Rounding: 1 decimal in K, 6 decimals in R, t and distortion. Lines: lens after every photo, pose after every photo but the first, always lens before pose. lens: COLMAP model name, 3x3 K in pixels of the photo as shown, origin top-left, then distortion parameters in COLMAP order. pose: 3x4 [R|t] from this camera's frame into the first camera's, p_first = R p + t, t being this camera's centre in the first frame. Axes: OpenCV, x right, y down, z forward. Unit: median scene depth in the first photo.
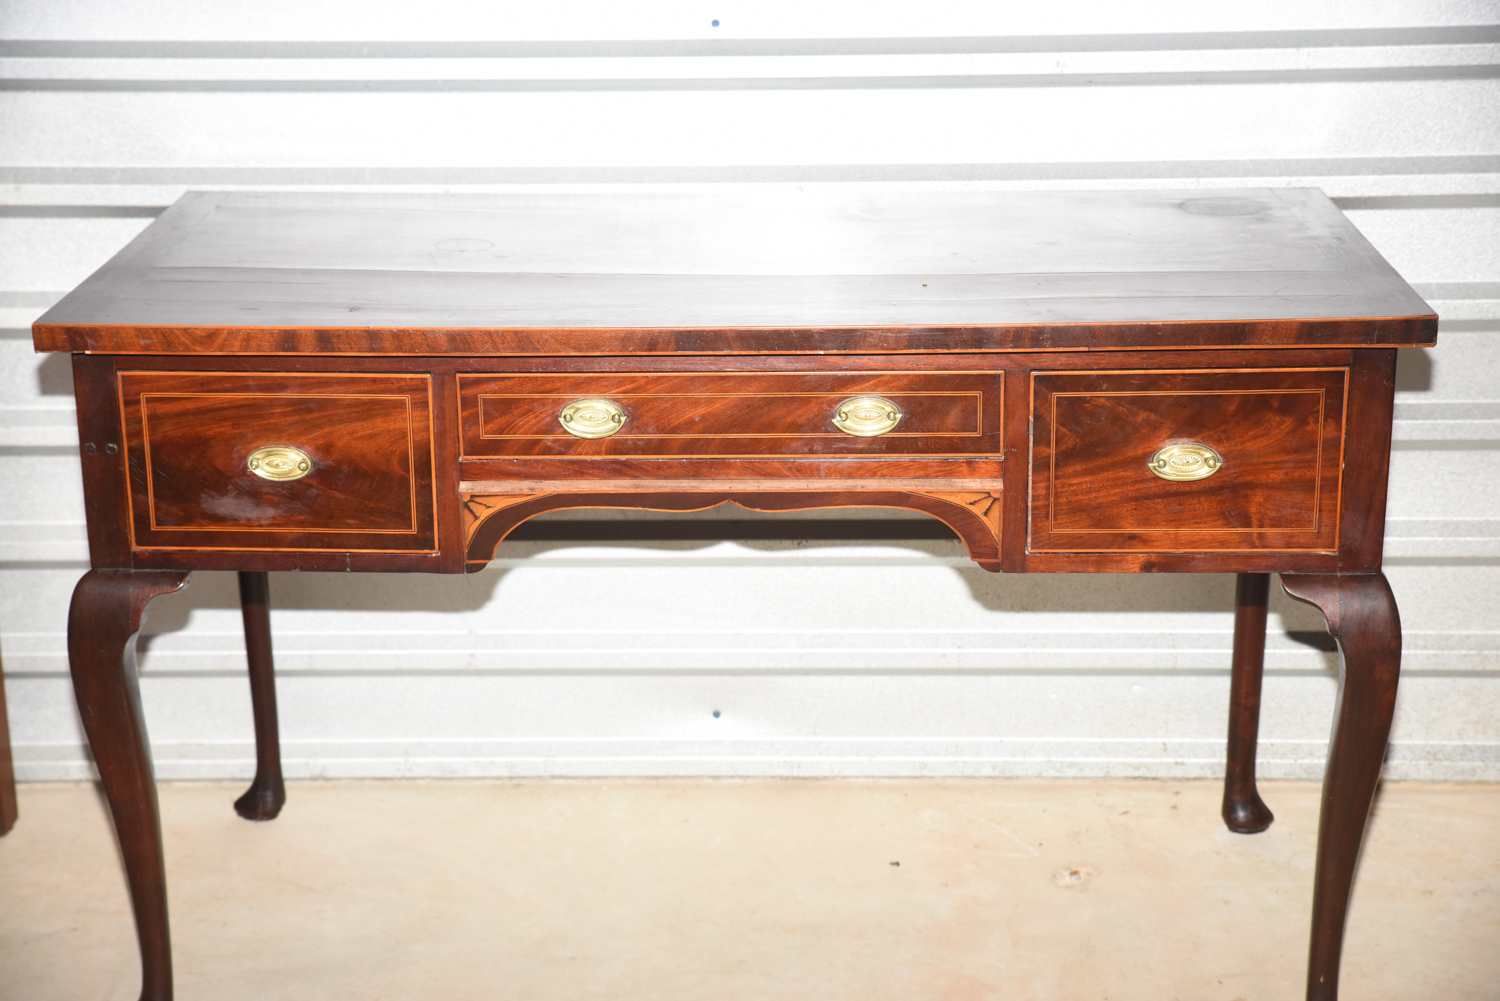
lens RADIAL K [[2655.1, 0, 750.0], [0, 2655.1, 500.5], [0, 0, 1]] dist [0.188368, -0.058838]
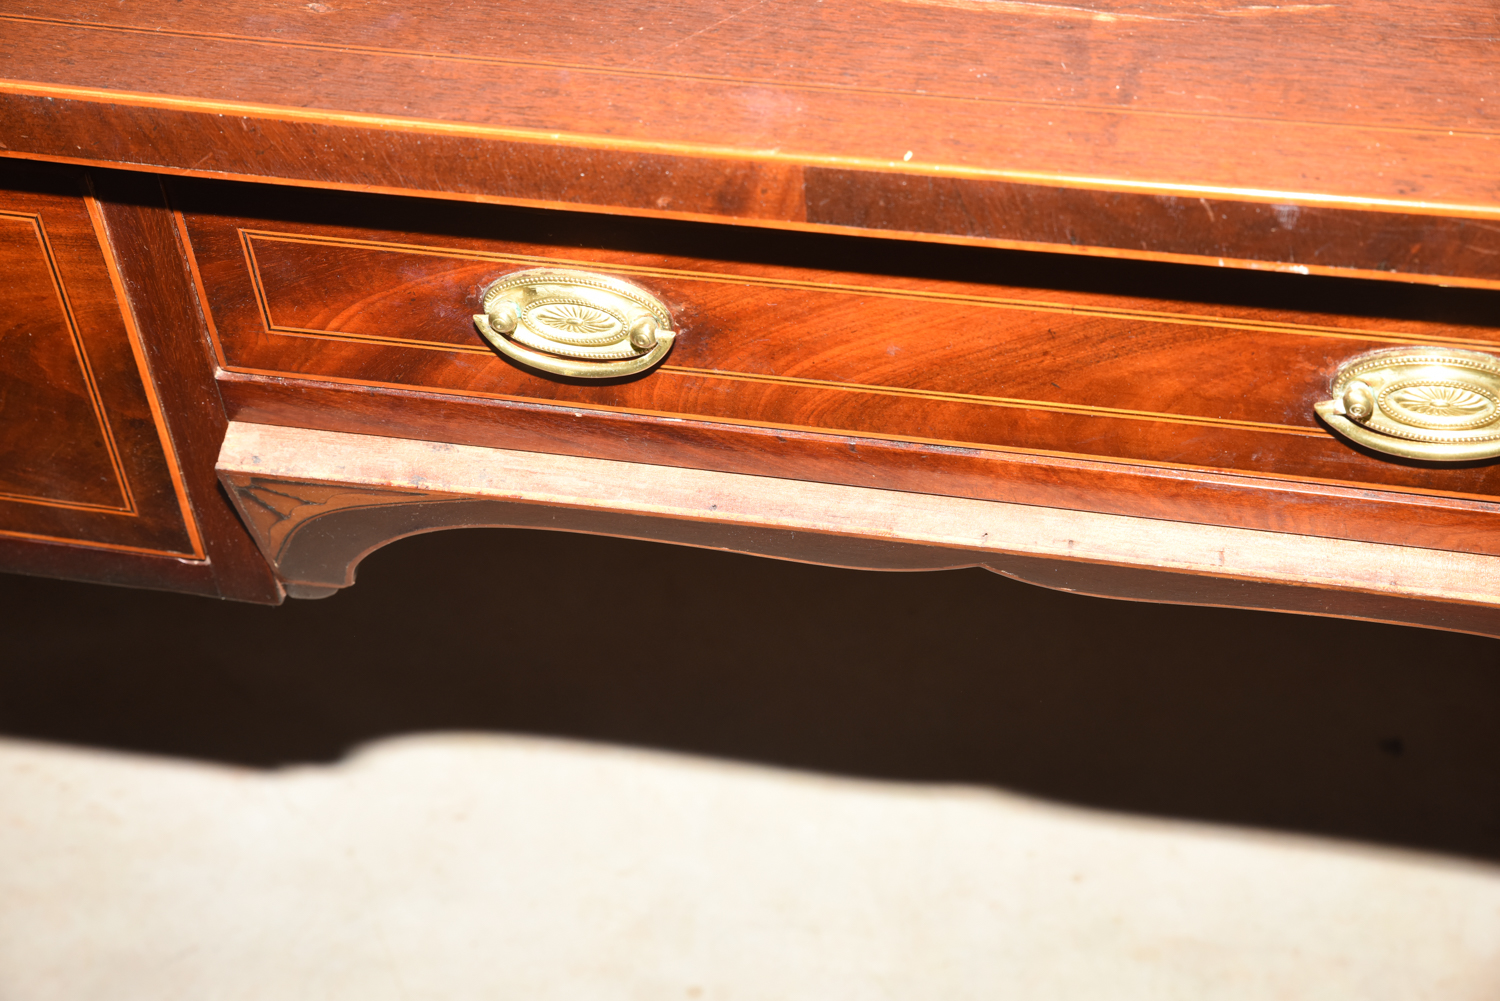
lens RADIAL K [[2685.6, 0, 750.0], [0, 2685.6, 500.5], [0, 0, 1]] dist [0.124539, 0.349911]
pose [[0.983311, 0.092317, -0.156768, 0.015877], [-0.008312, 0.883589, 0.468190, -0.166556], [0.181741, -0.459074, 0.869610, 0.700916]]
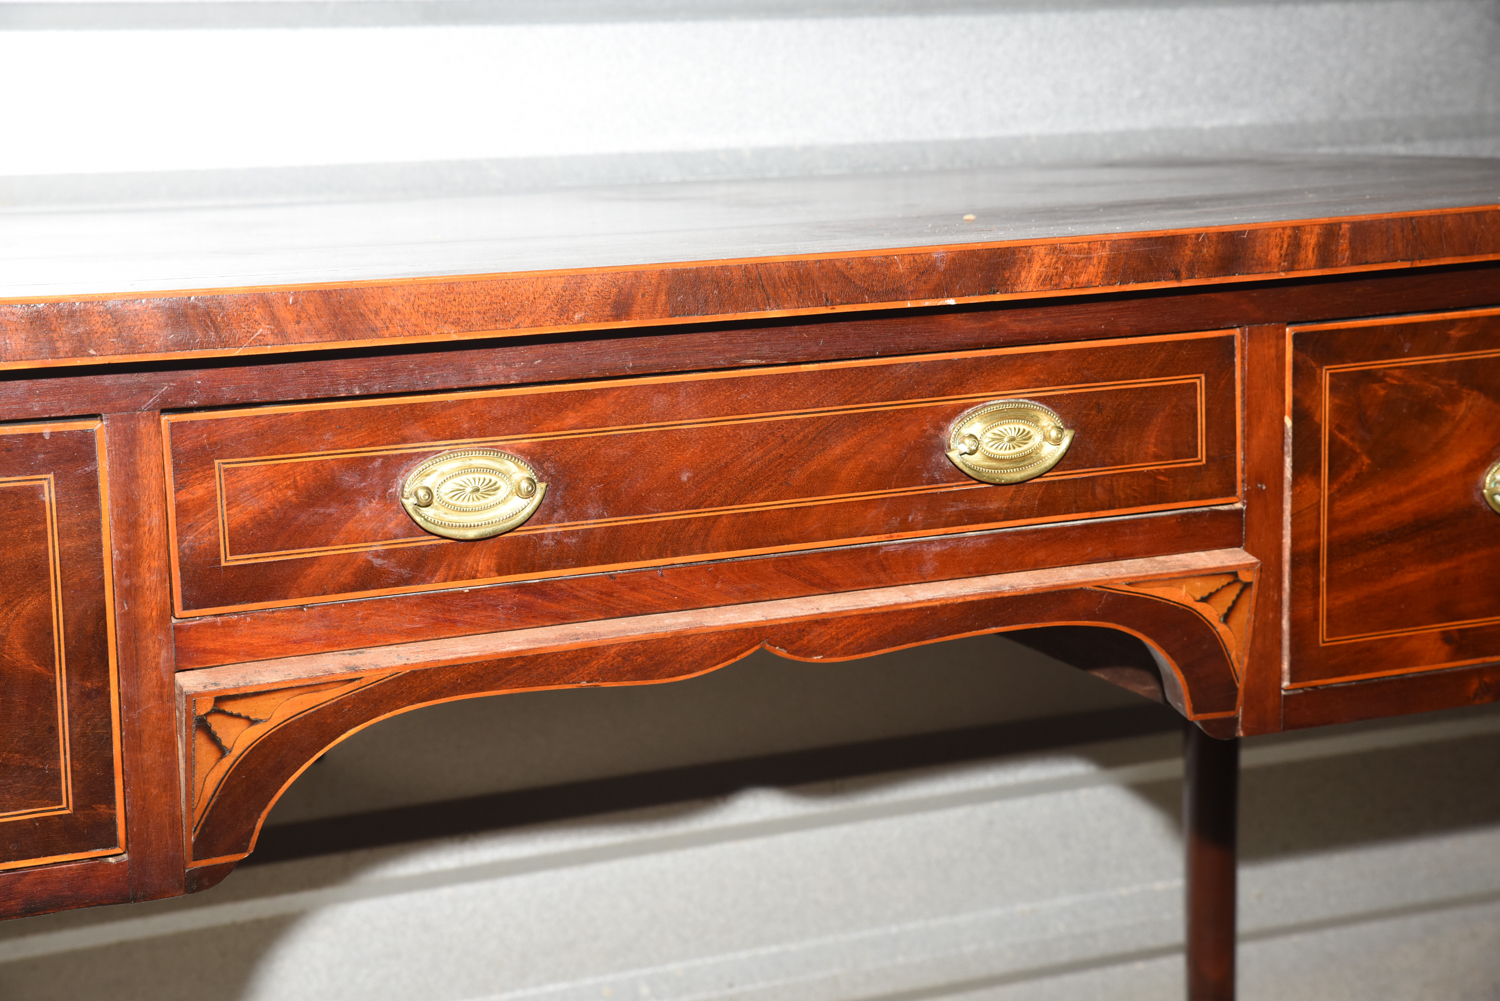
lens RADIAL K [[2685.6, 0, 750.0], [0, 2685.6, 500.5], [0, 0, 1]] dist [0.124539, 0.349911]
pose [[0.902619, -0.081622, 0.422630, -0.208415], [0.149466, 0.980195, -0.129913, 0.036237], [-0.403656, 0.180431, 0.896943, 0.569672]]
